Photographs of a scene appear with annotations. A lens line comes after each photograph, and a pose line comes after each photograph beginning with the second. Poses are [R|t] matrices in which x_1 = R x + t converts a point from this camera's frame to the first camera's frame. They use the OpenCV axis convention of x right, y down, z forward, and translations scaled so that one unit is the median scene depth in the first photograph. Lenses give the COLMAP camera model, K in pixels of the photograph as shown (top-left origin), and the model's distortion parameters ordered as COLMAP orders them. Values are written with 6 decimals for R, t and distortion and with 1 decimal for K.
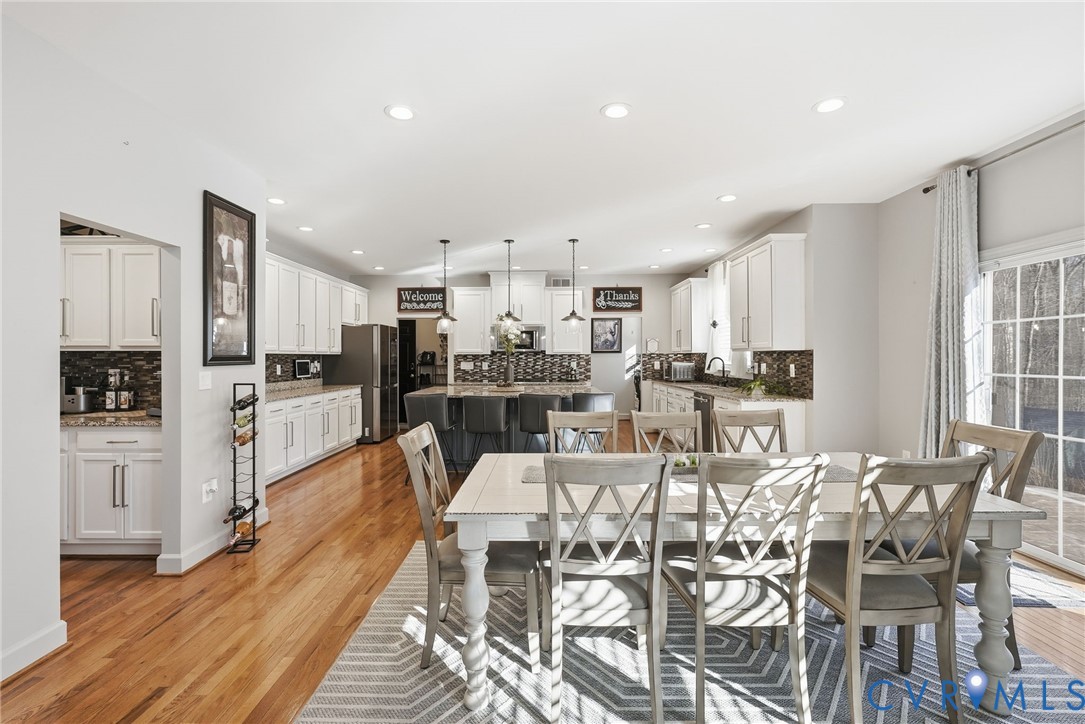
lens RADIAL K [[458.9, 0, 542.0], [0, 458.9, 358.5], [0, 0, 1]] dist [-0.010229, -0.000076]
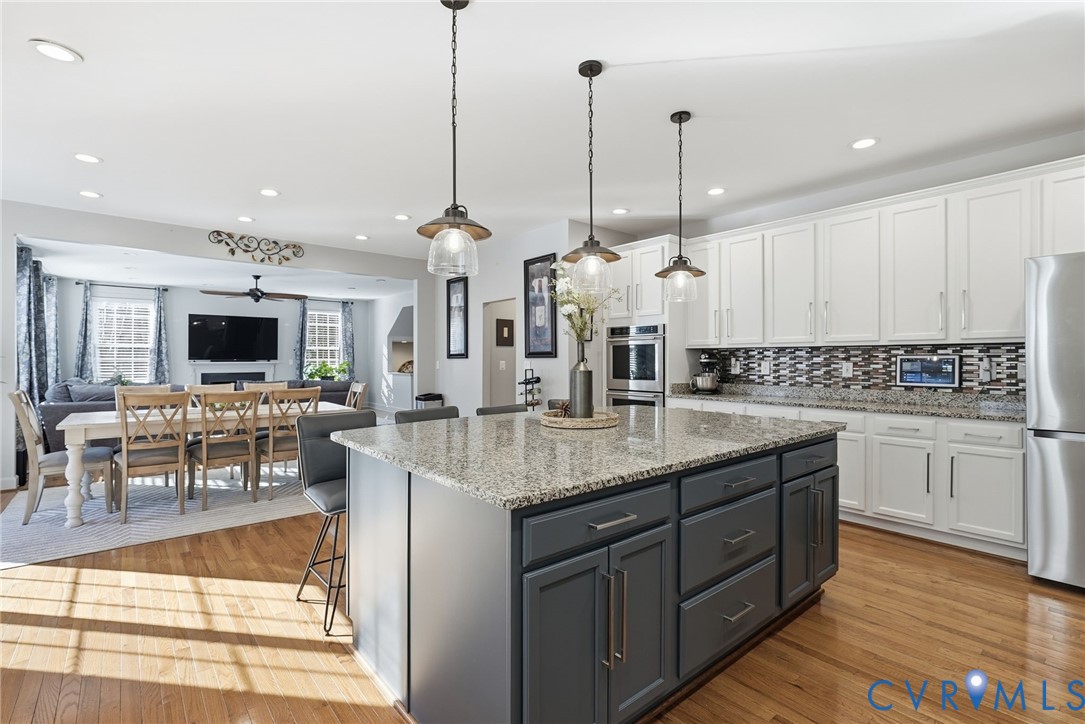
lens RADIAL K [[501.0, 0, 546.6], [0, 501.0, 360.1], [0, 0, 1]] dist [0.016965, 0.000006]
pose [[-0.754559, 0.005851, -0.656206, 0.177856], [0.000491, 0.999965, 0.008351, 0.003143], [0.656232, 0.005979, -0.754535, 0.912705]]
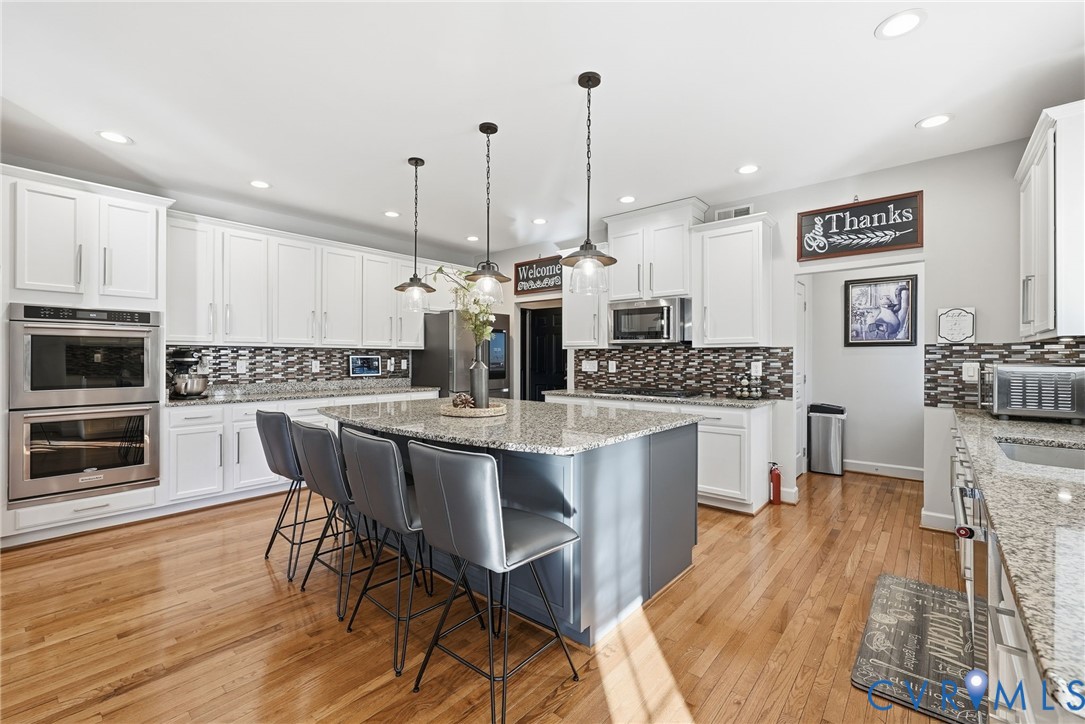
lens RADIAL K [[458.9, 0, 541.2], [0, 458.9, 358.0], [0, 0, 1]] dist [-0.010229, -0.000076]
pose [[0.767956, 0.004482, -0.640488, 0.215349], [-0.006967, 0.999975, -0.001355, 0.005253], [0.640465, 0.005503, 0.767967, 0.437981]]
